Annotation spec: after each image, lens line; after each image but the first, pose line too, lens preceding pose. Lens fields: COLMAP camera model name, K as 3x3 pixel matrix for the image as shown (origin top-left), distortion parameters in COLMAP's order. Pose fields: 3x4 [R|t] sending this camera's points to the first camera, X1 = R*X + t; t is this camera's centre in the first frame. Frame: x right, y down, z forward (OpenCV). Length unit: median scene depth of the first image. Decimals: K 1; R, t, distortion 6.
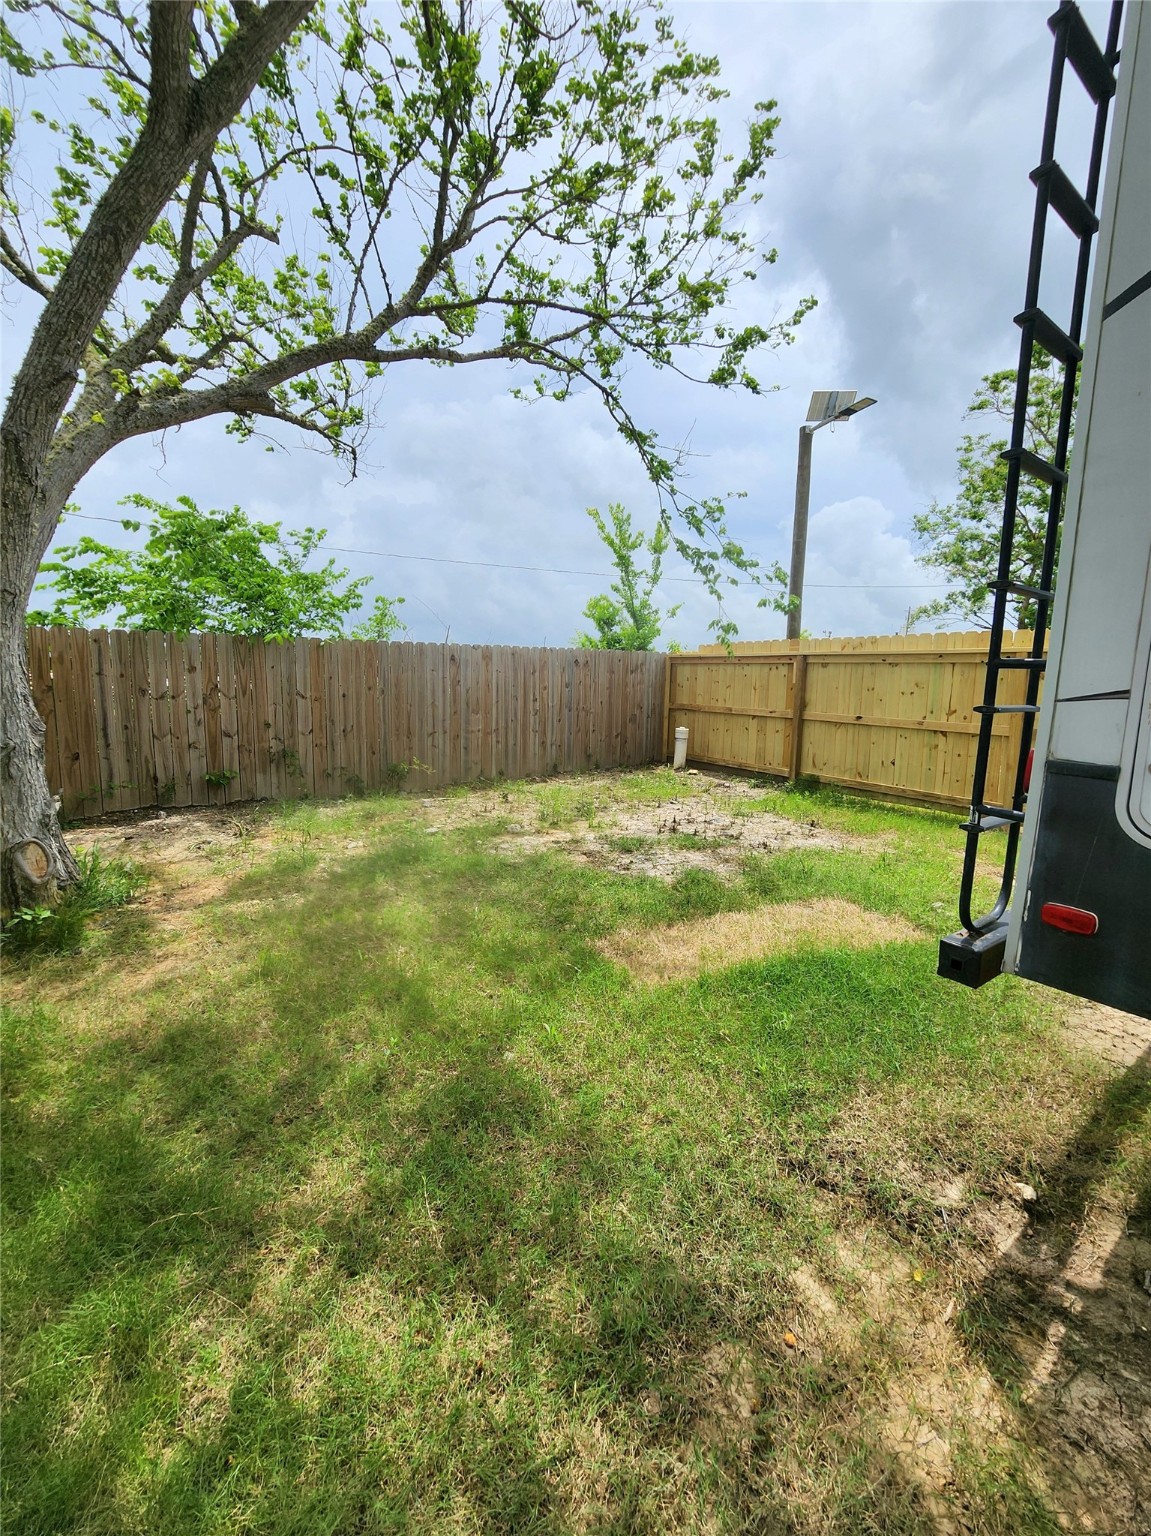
lens RADIAL K [[679.7, 0, 568.7], [0, 679.7, 766.4], [0, 0, 1]] dist [-0.015938, -0.000144]
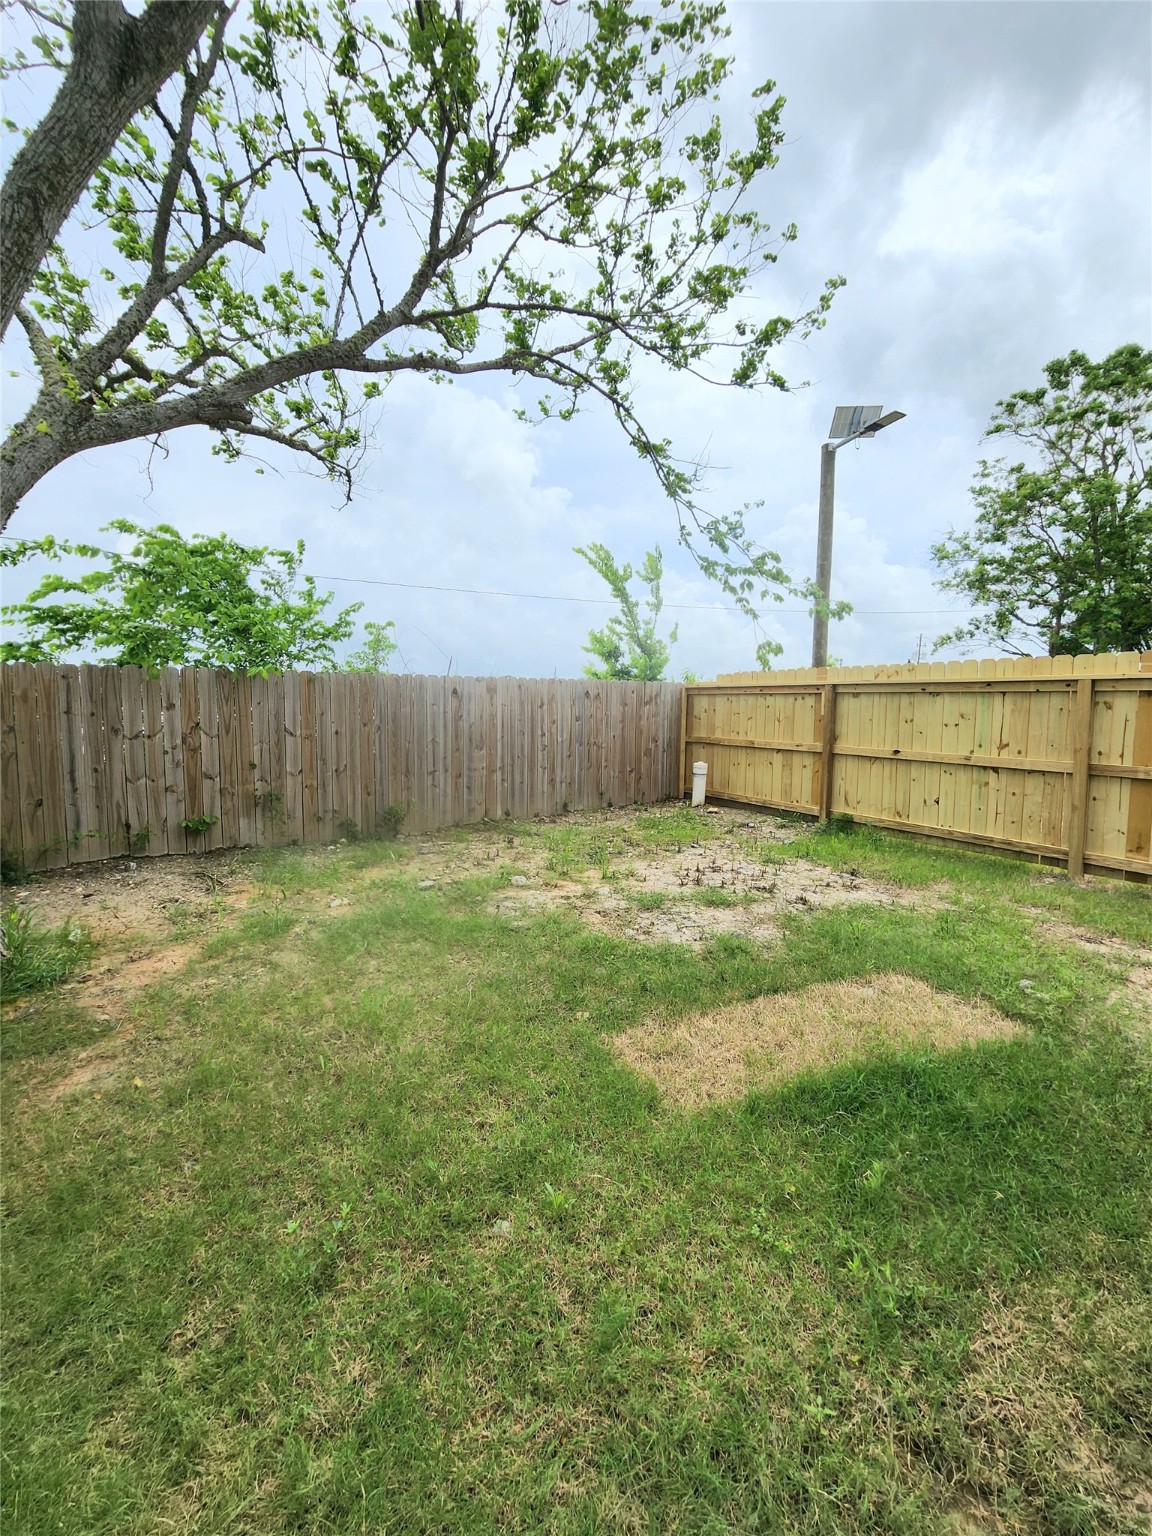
lens RADIAL K [[679.7, 0, 569.2], [0, 679.7, 766.4], [0, 0, 1]] dist [-0.015938, -0.000144]
pose [[0.999841, -0.007993, -0.015943, 0.001160], [0.007281, 0.998995, -0.044224, -0.018556], [0.016280, 0.044101, 0.998894, 0.099119]]
